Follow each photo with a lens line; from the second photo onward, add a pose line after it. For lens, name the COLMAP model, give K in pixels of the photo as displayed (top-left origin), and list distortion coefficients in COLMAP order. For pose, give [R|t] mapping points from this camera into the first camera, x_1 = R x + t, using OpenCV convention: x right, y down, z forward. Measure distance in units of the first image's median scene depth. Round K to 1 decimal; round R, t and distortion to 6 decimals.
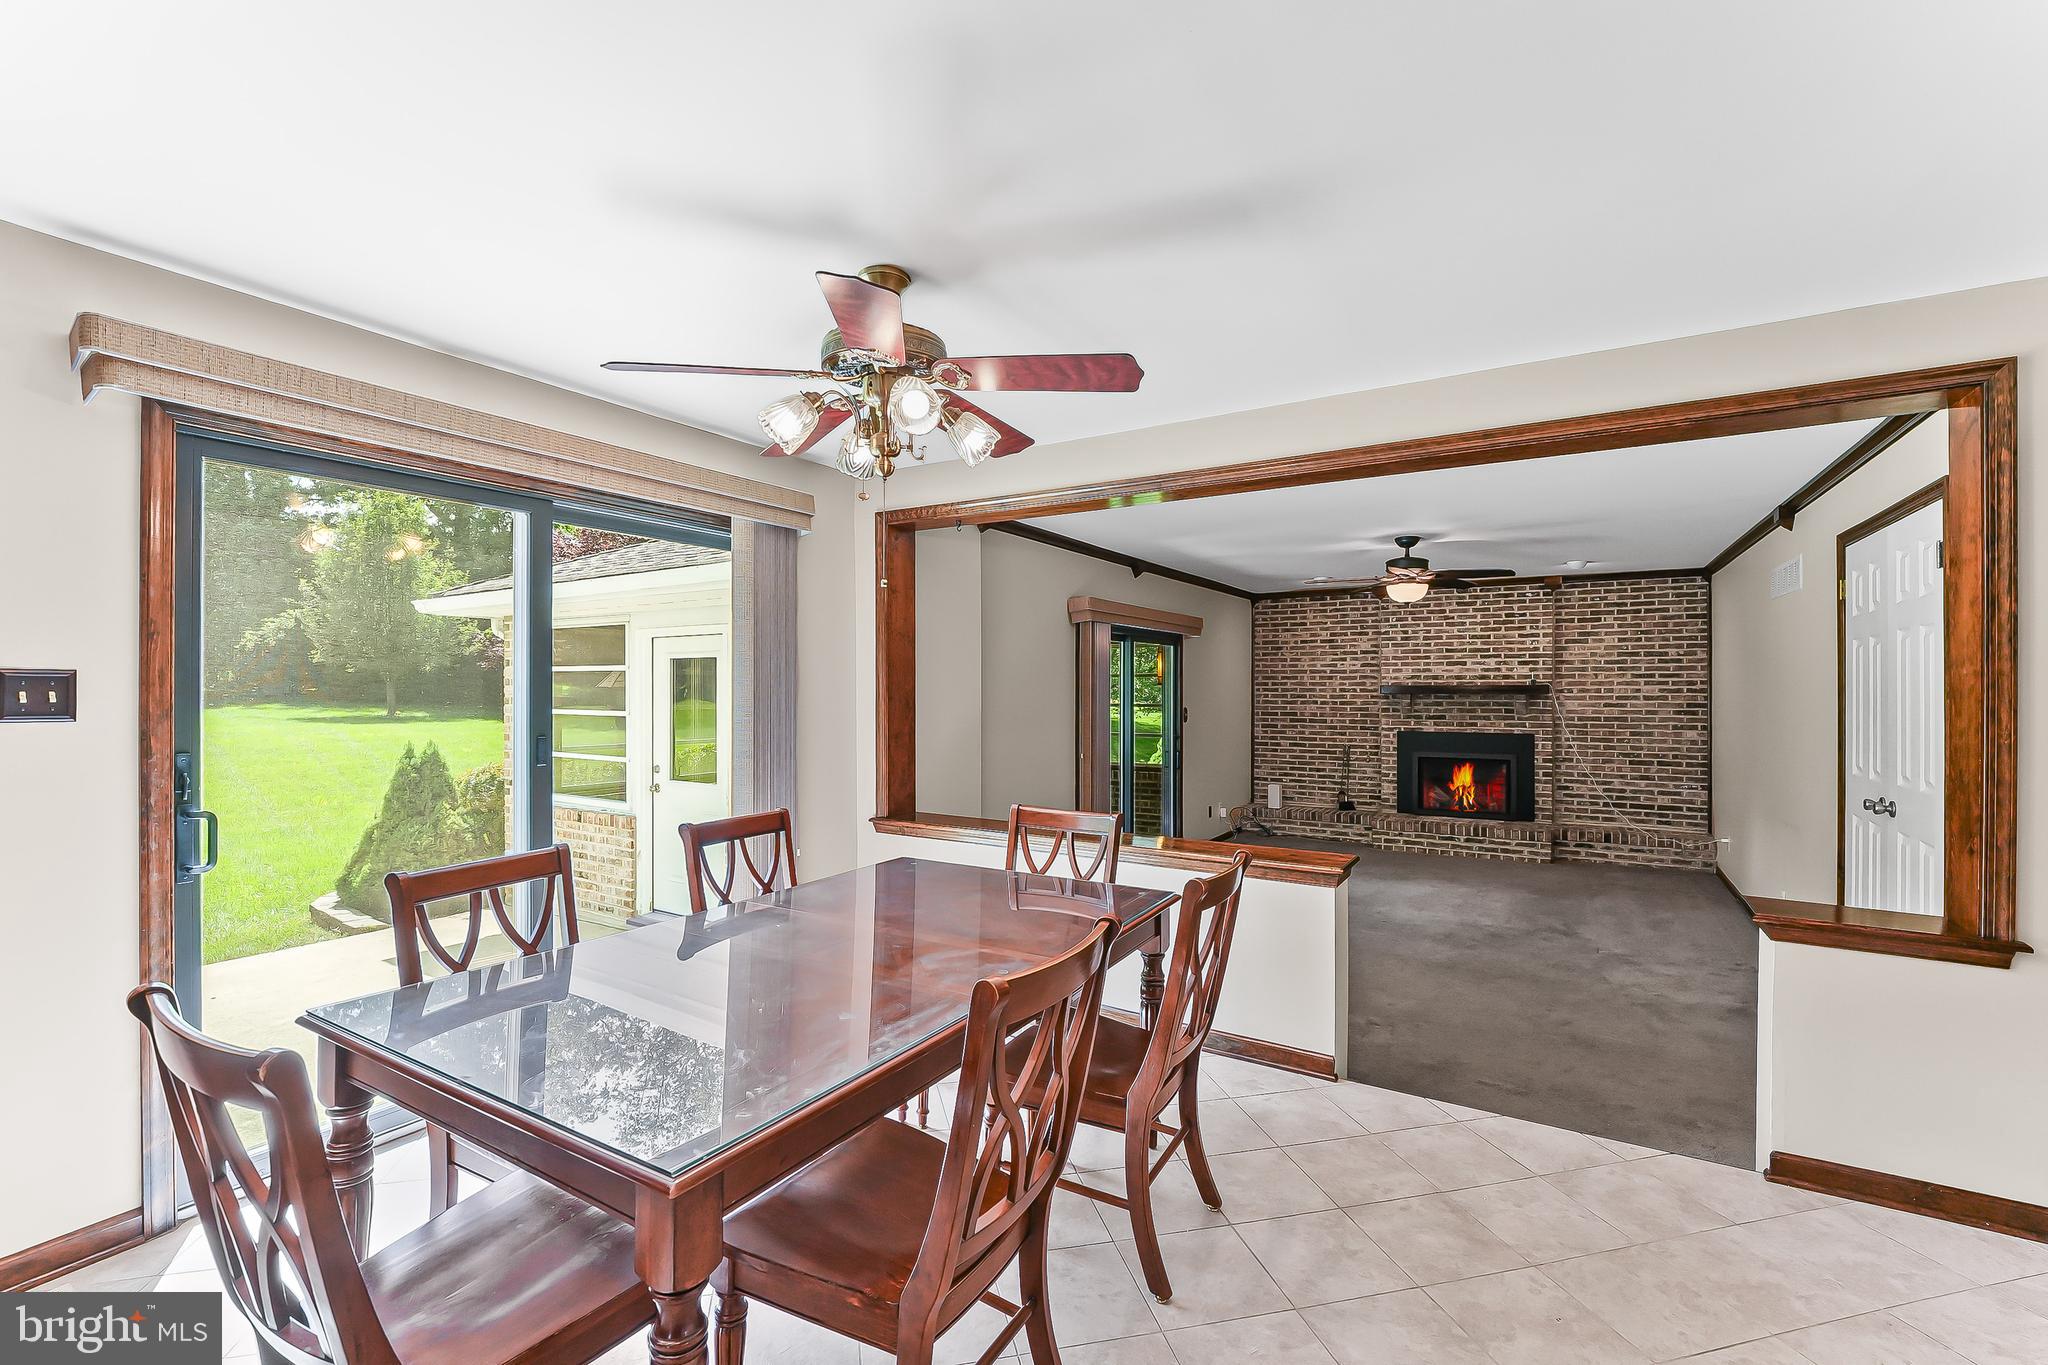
lens RADIAL K [[867.2, 0, 1020.6], [0, 867.2, 686.2], [0, 0, 1]] dist [-0.018634, -0.000198]
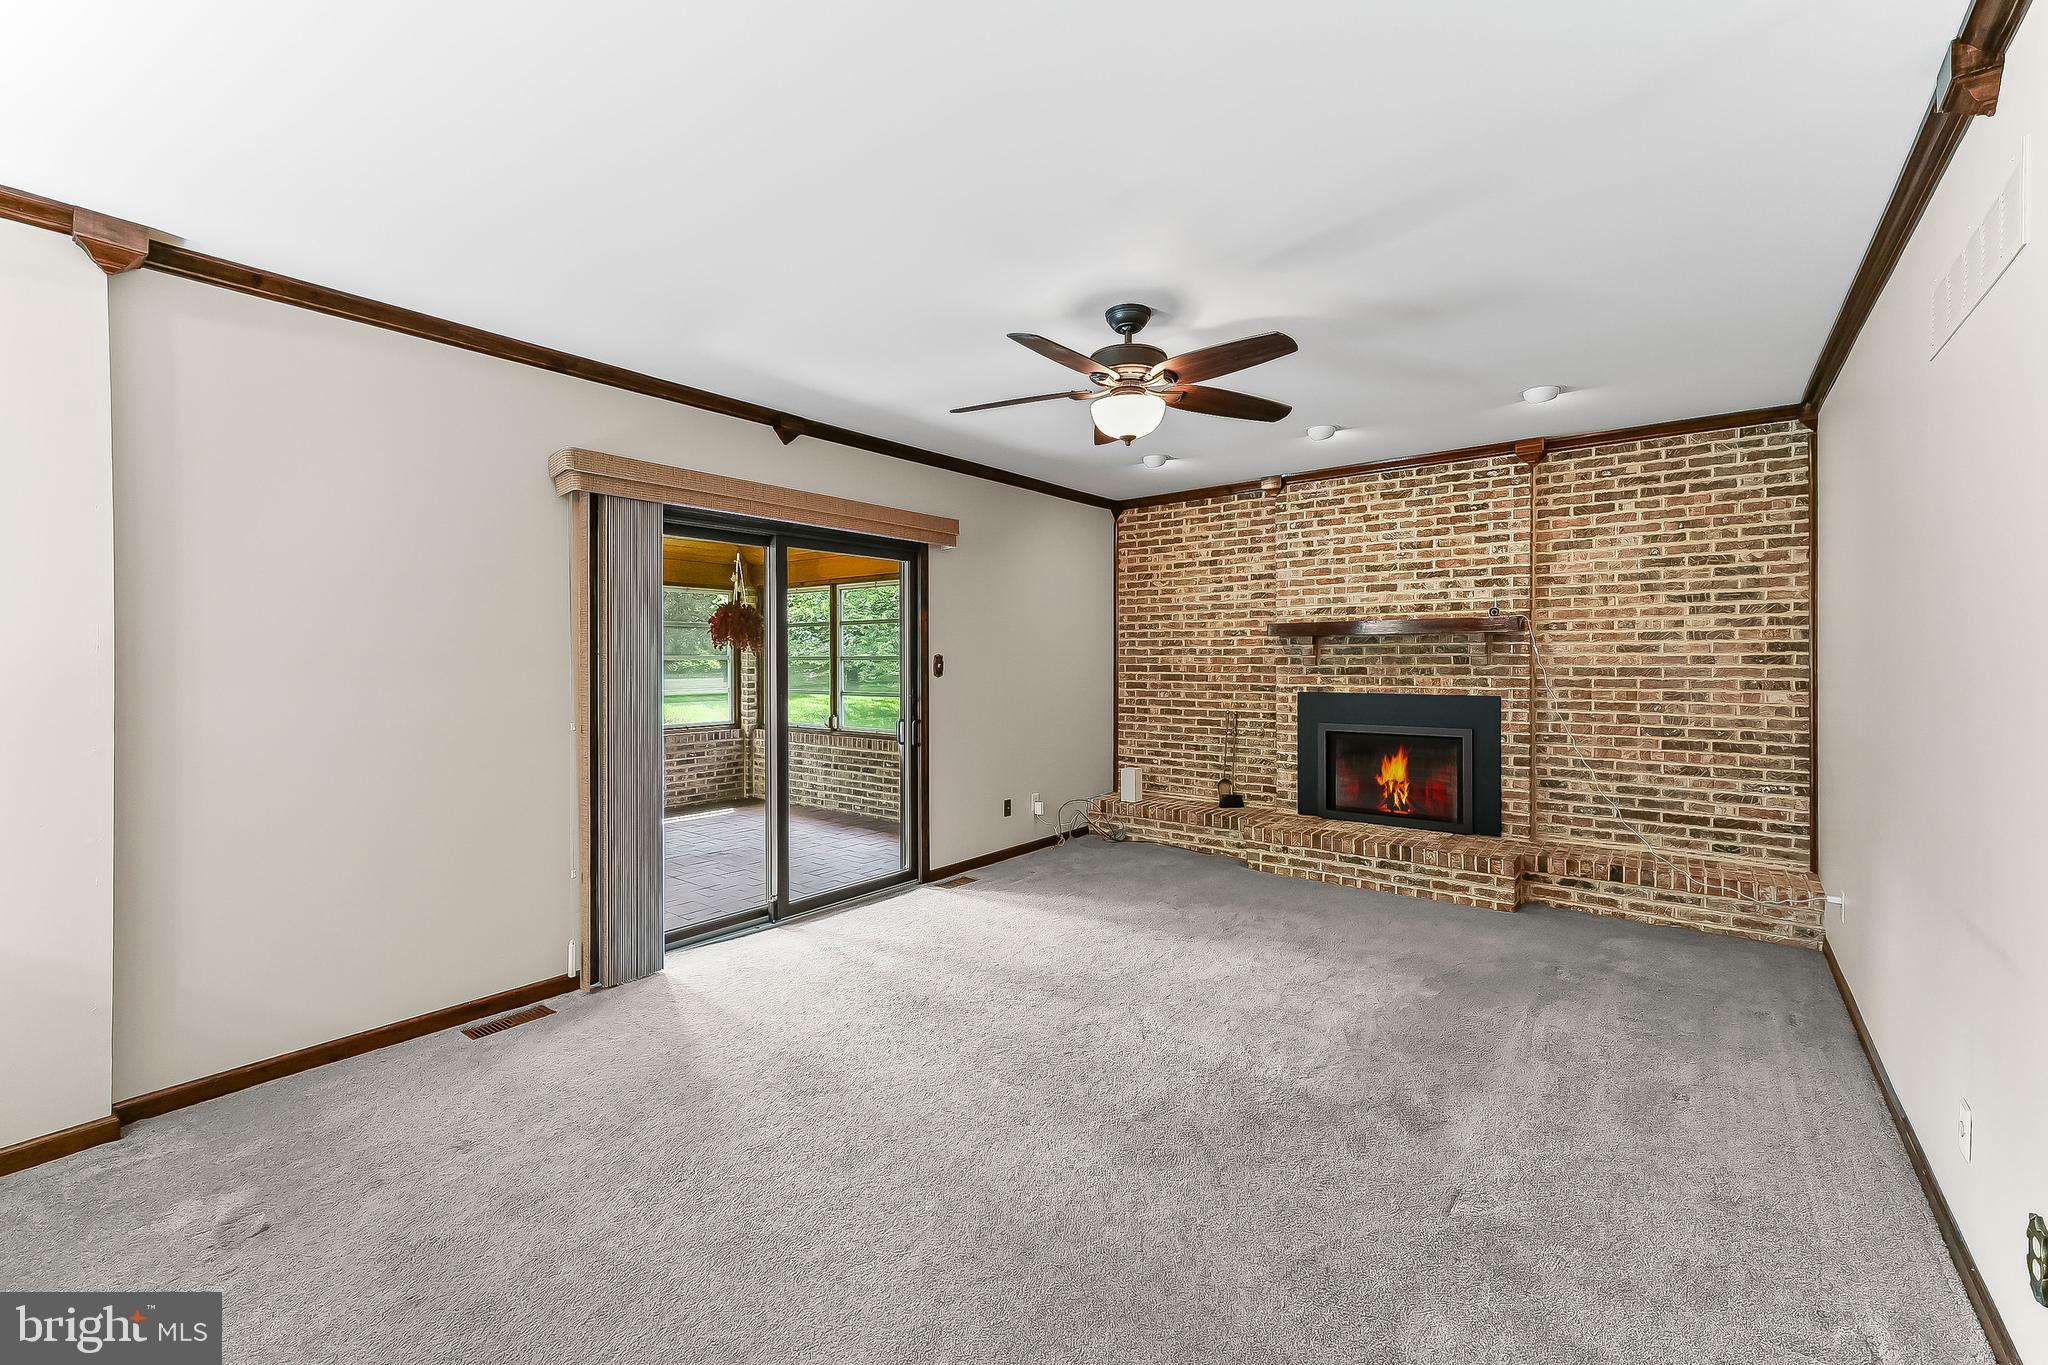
lens RADIAL K [[828.2, 0, 1023.6], [0, 828.2, 659.6], [0, 0, 1]] dist [0.004085, 0.000105]
pose [[0.992958, -0.001698, -0.118455, 0.339318], [0.002180, 0.999990, 0.003940, 0.026916], [0.118447, -0.004171, 0.992952, 0.379290]]
